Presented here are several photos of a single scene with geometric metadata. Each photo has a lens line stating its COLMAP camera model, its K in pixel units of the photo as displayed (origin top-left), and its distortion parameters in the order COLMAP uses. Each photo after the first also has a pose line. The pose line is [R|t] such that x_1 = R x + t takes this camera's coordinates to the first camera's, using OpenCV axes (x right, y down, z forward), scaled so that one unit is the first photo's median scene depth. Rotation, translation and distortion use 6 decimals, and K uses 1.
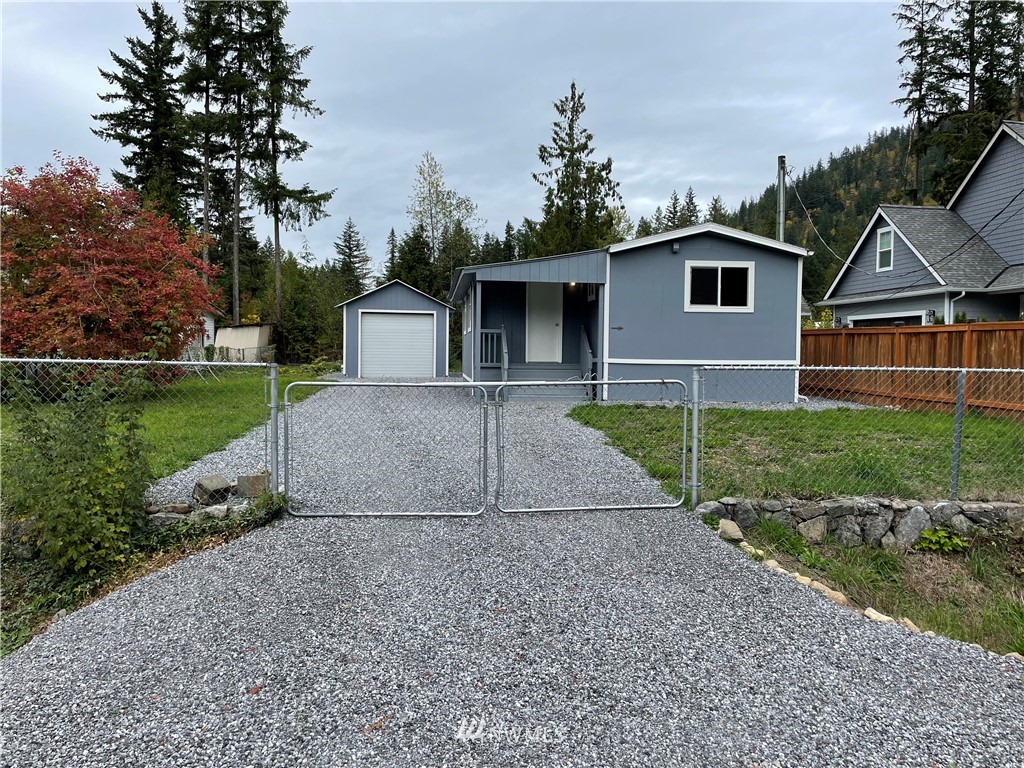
lens RADIAL K [[776.5, 0, 507.4], [0, 776.5, 378.4], [0, 0, 1]] dist [0.100748, -0.125451]
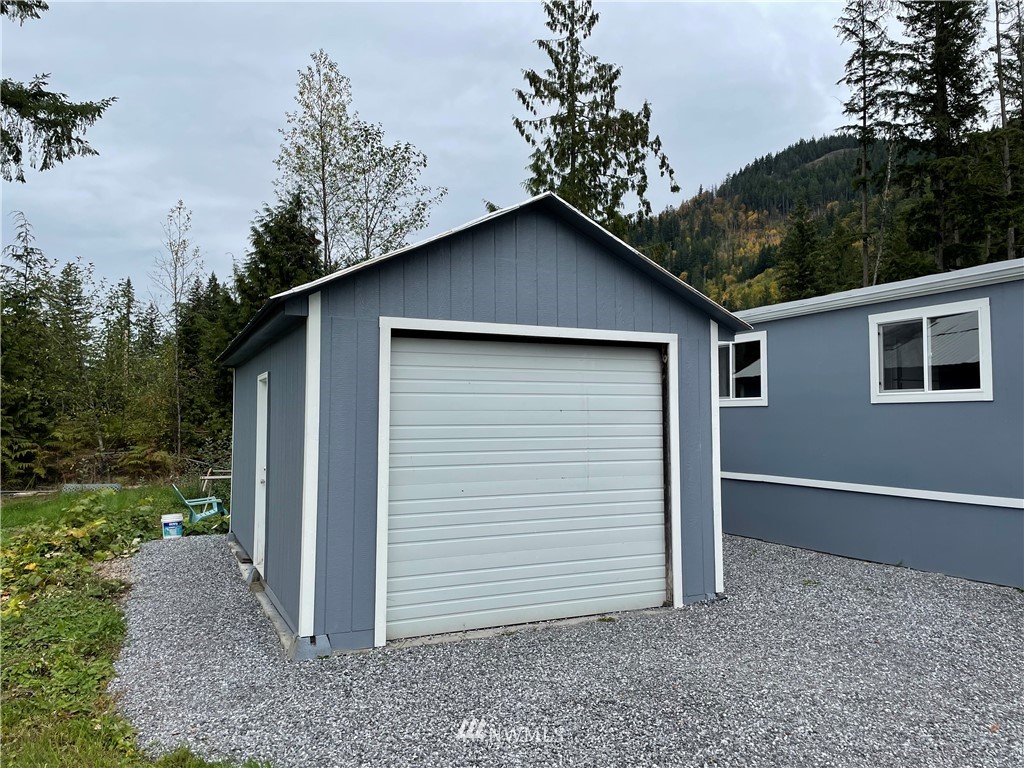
lens RADIAL K [[776.4, 0, 517.7], [0, 776.4, 378.3], [0, 0, 1]] dist [0.097084, -0.119879]
pose [[0.945954, 0.005034, 0.324263, -0.166417], [0.024754, 0.995841, -0.087675, -0.038626], [-0.323356, 0.090964, 0.941895, 0.584391]]
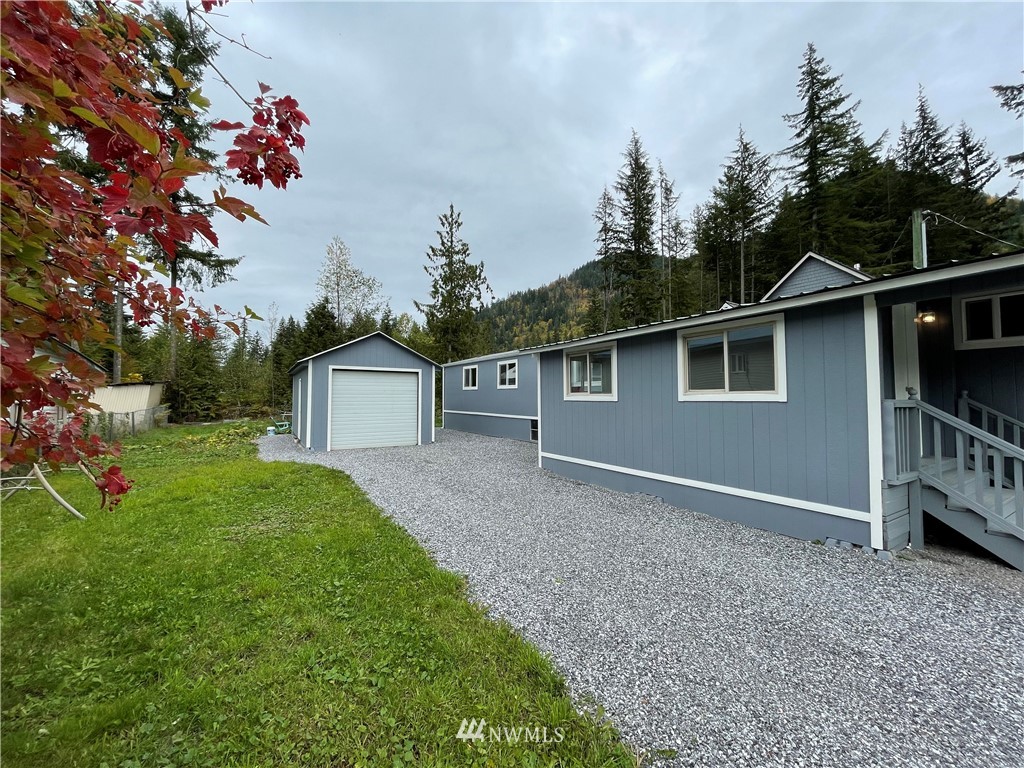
lens RADIAL K [[417.4, 0, 512.0], [0, 417.4, 384.0], [0, 0, 1]] dist [-0.001535, -0.000292]
pose [[0.902829, 0.004103, 0.429981, -0.152217], [0.024546, 0.997832, -0.061060, -0.028468], [-0.429299, 0.065681, 0.900771, 0.394328]]
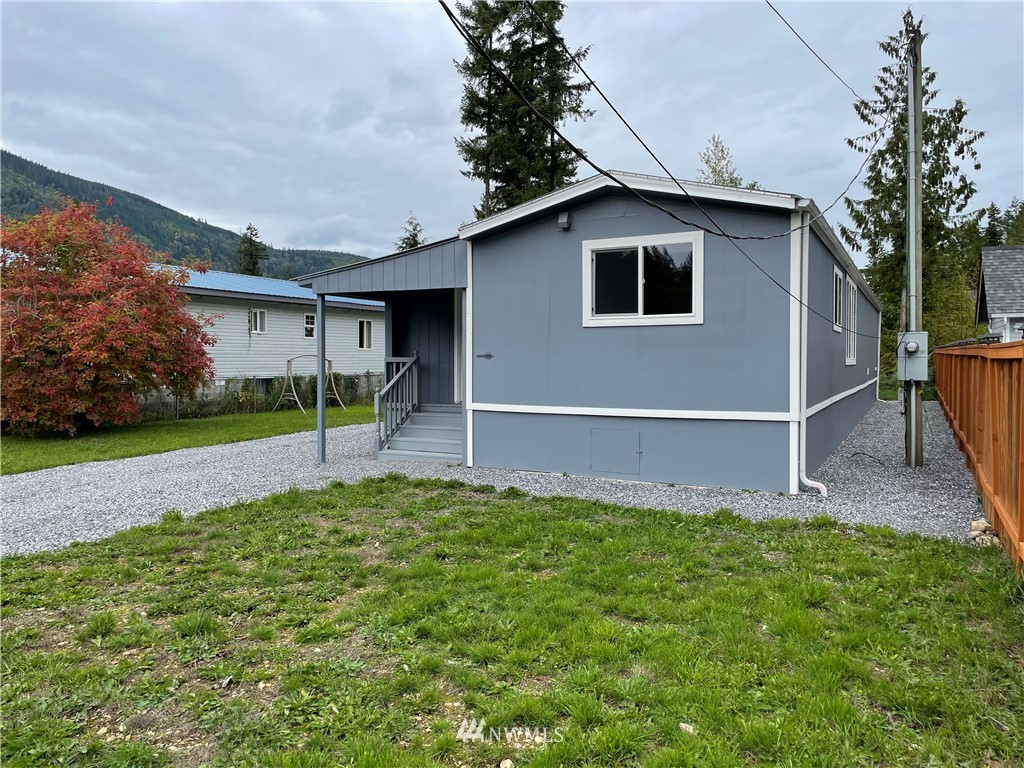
lens RADIAL K [[776.5, 0, 507.4], [0, 776.5, 378.4], [0, 0, 1]] dist [0.100748, -0.125451]
pose [[0.835852, 0.000754, -0.548955, 0.211080], [-0.009291, 0.999875, -0.012773, -0.015928], [0.548876, 0.015777, 0.835755, 0.198543]]
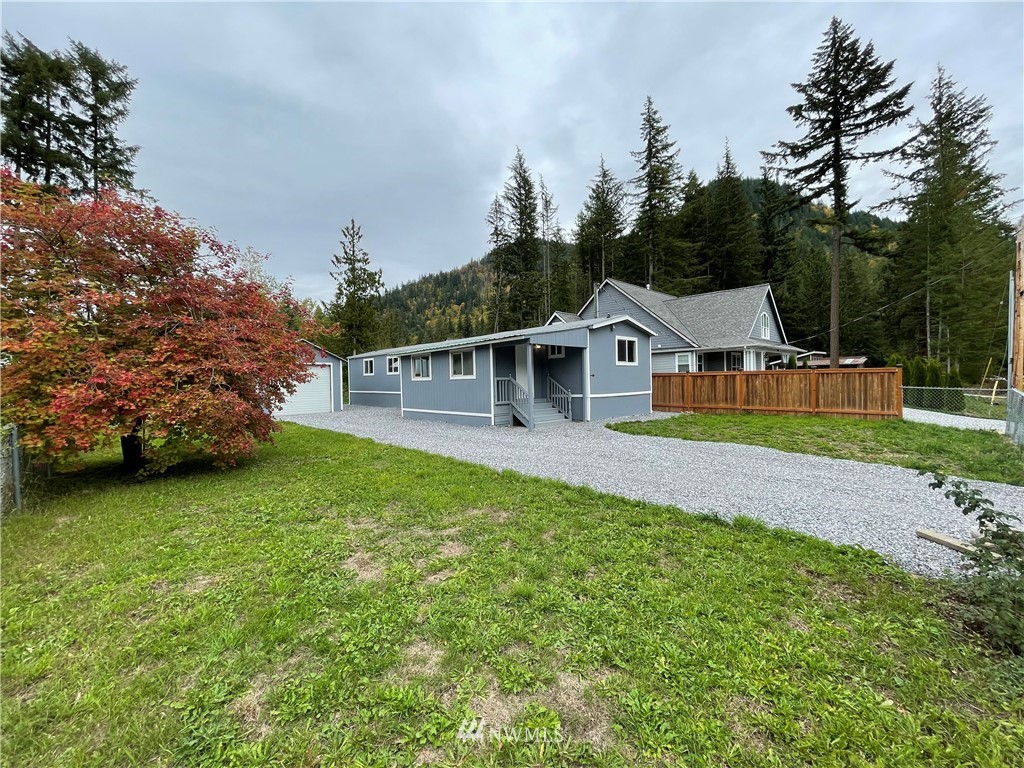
lens RADIAL K [[417.4, 0, 512.0], [0, 417.4, 384.0], [0, 0, 1]] dist [-0.001535, -0.000292]
pose [[0.797504, -0.031664, 0.602482, -0.211188], [0.049982, 0.998656, -0.013677, -0.018150], [-0.601240, 0.041021, 0.798015, 0.172575]]
